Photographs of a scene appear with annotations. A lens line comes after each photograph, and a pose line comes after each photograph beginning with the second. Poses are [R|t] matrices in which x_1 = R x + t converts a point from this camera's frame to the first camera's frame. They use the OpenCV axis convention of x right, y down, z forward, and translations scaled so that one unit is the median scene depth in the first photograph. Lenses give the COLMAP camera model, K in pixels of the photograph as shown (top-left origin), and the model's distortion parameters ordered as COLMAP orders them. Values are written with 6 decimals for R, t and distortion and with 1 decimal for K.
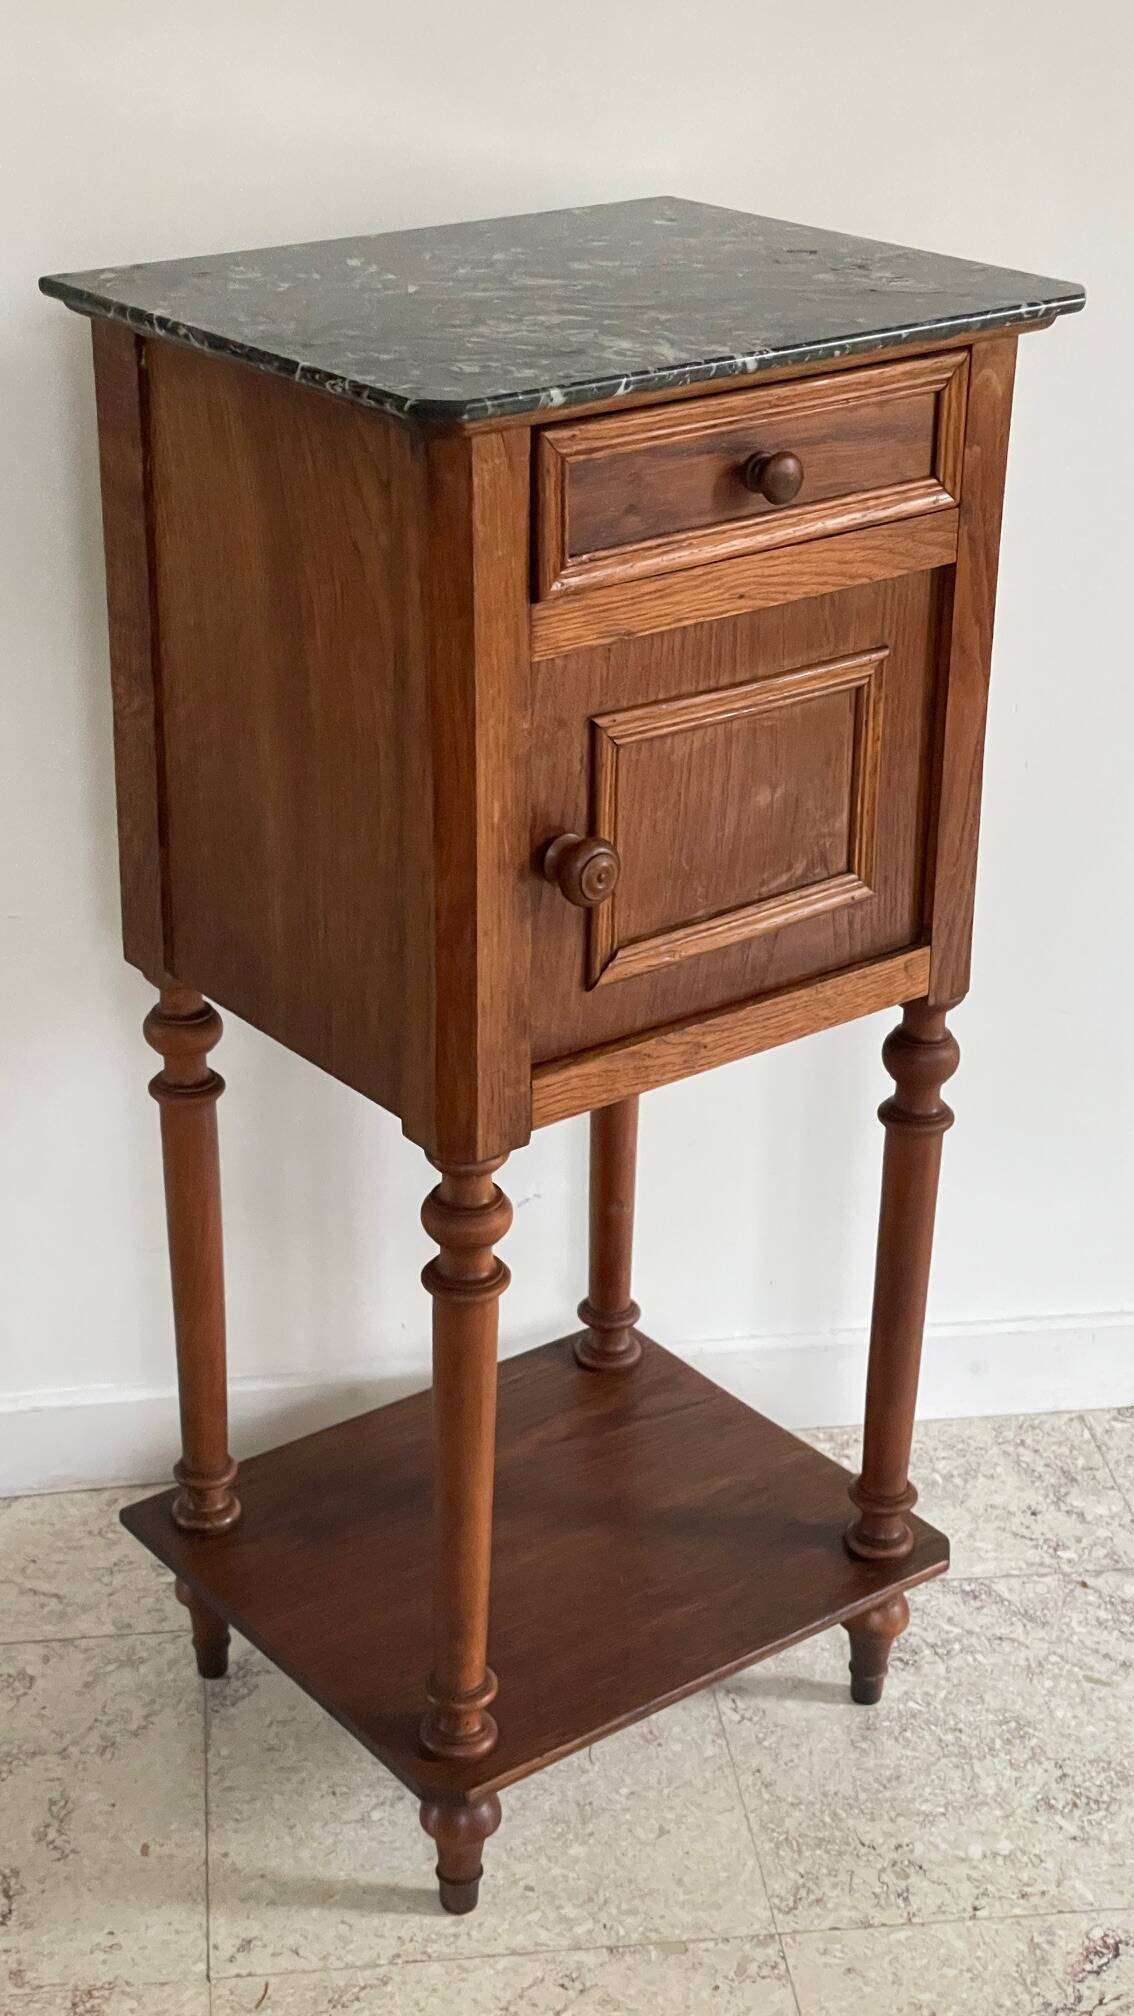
lens RADIAL K [[3018.4, 0, 530.9], [0, 3018.4, 1005.3], [0, 0, 1]] dist [0.086369, 0.000000]
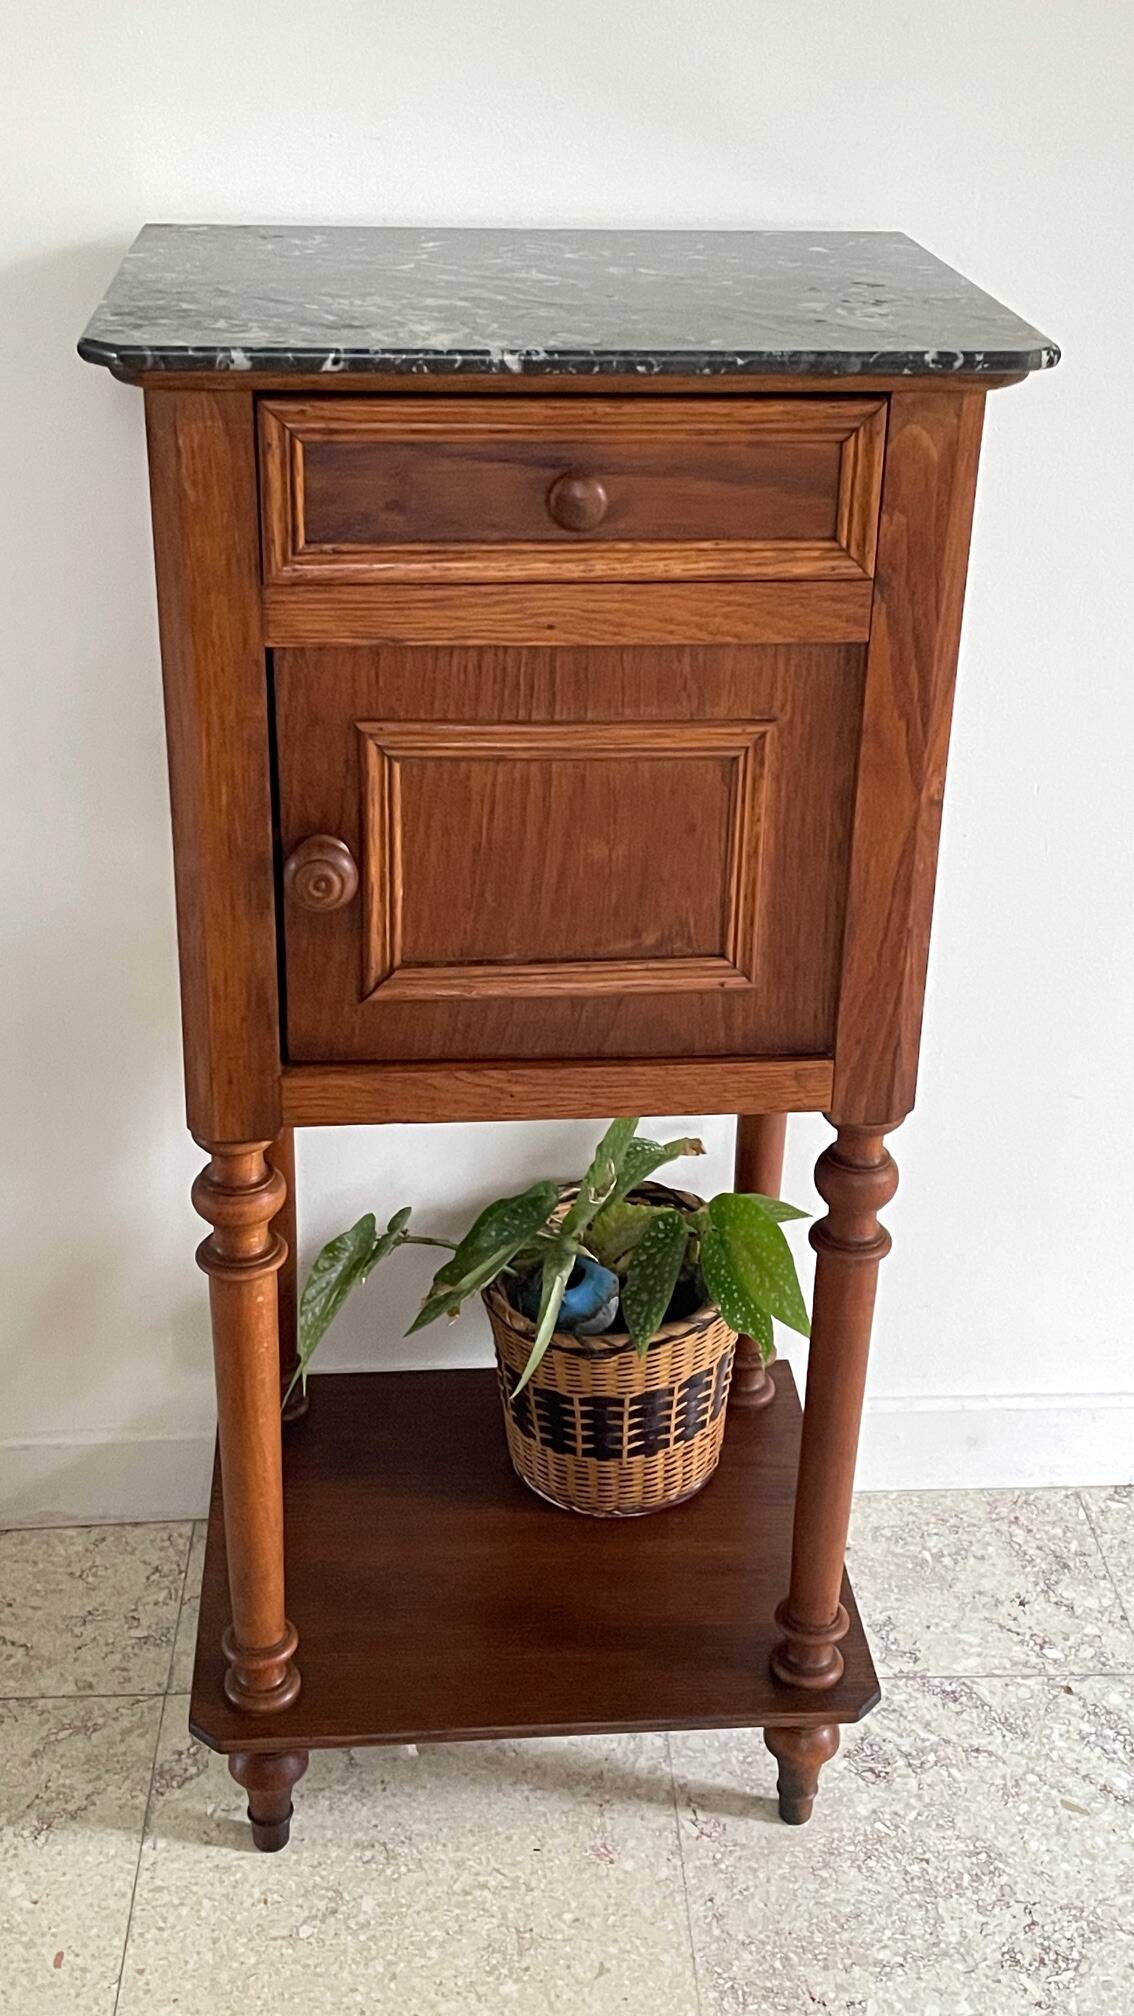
lens RADIAL K [[2355.2, 0, 582.6], [0, 2355.2, 1007.3], [0, 0, 1]] dist [0.075009, 0.000000]
pose [[0.847096, 0.246494, -0.470817, 0.423958], [-0.237488, 0.968126, 0.079569, -0.078535], [0.475423, 0.044411, 0.878635, 0.359803]]
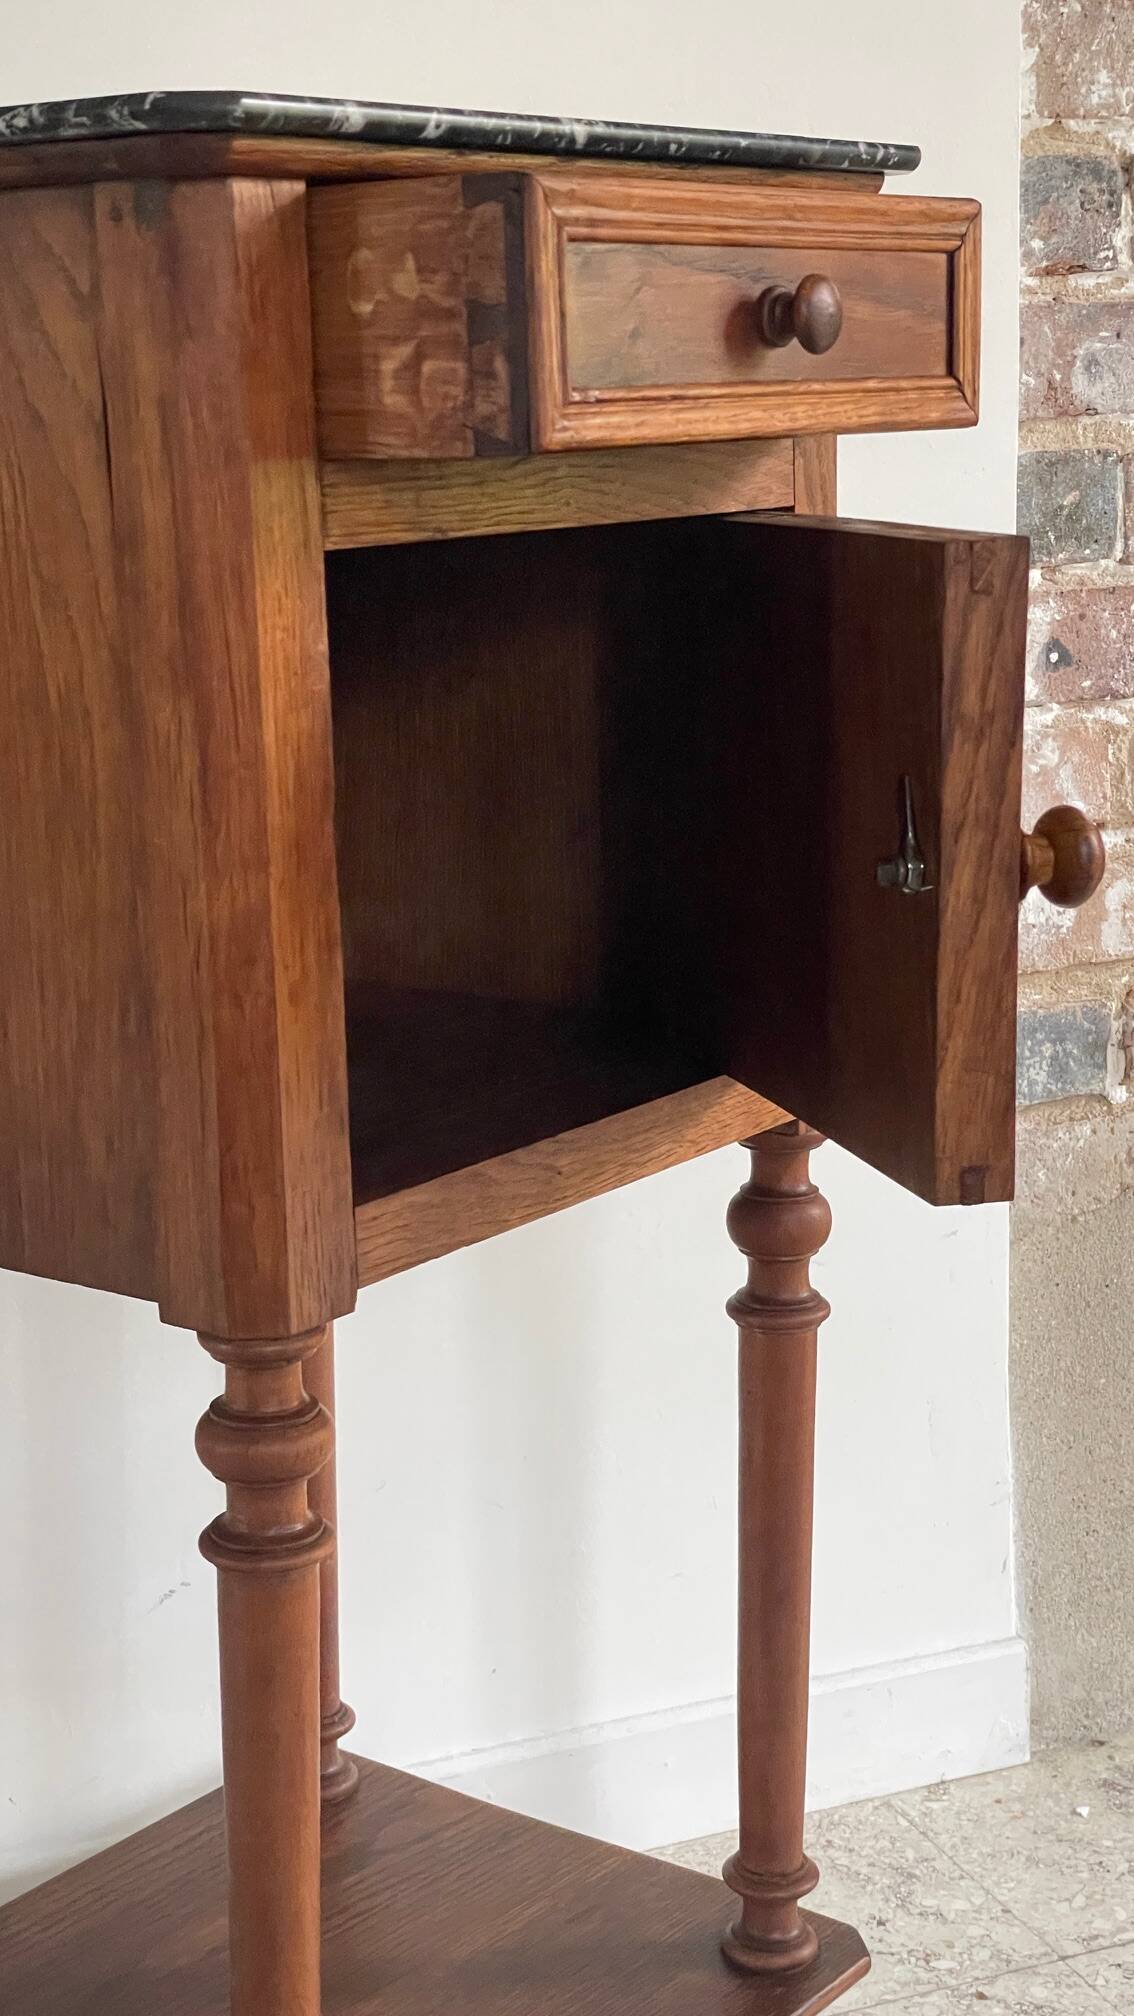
lens RADIAL K [[3018.4, 0, 553.5], [0, 3018.4, 1034.2], [0, 0, 1]] dist [0.086369, 0.000000]
pose [[0.962233, -0.083613, 0.259070, -0.123304], [0.137075, 0.971030, -0.195732, 0.120398], [-0.235199, 0.223852, 0.945818, 0.335300]]
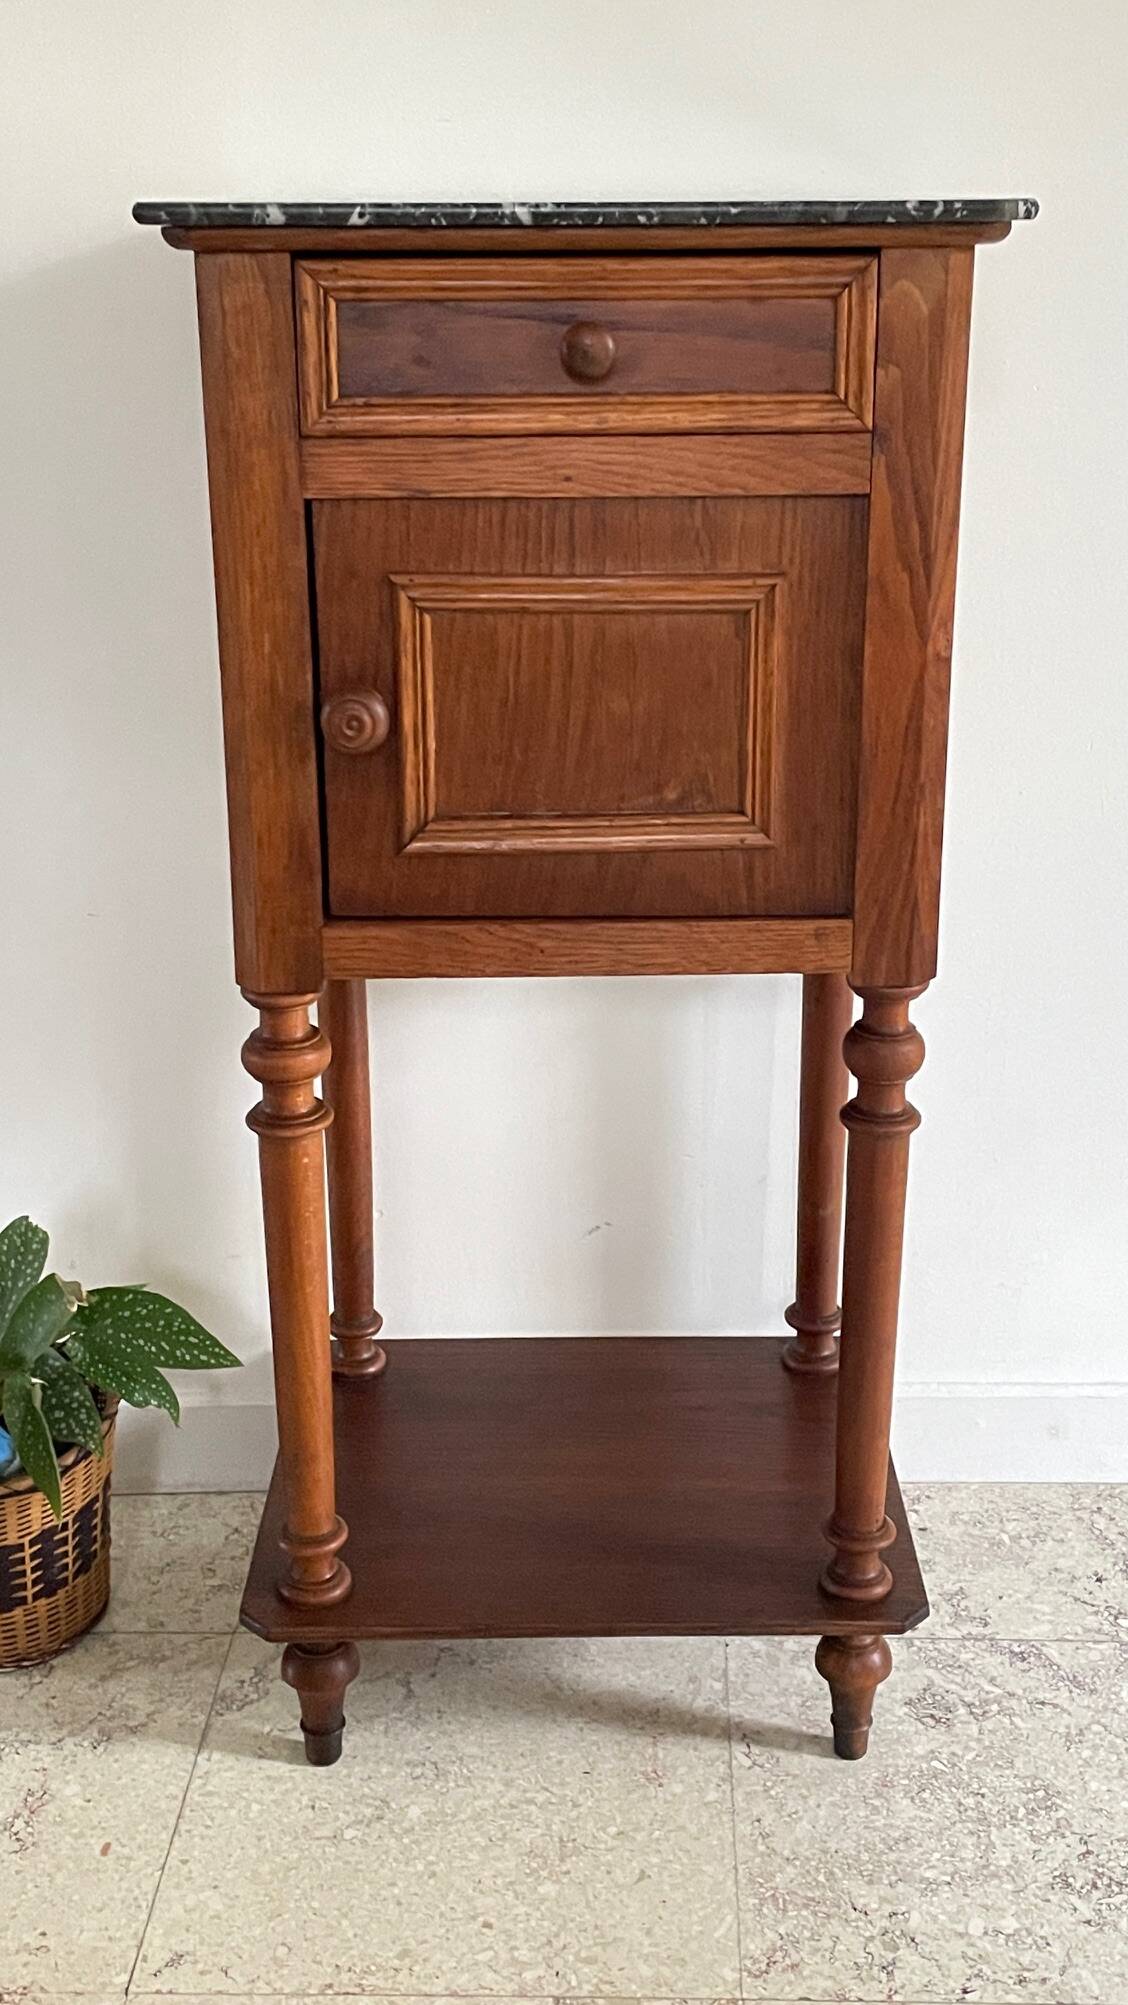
lens RADIAL K [[2342.4, 0, 598.3], [0, 2342.4, 991.7], [0, 0, 1]] dist [0.075009, 0.000000]
pose [[0.804451, 0.185741, -0.564232, 0.516088], [-0.240413, 0.970390, -0.023323, 0.040788], [0.543194, 0.154411, 0.825286, 0.378651]]
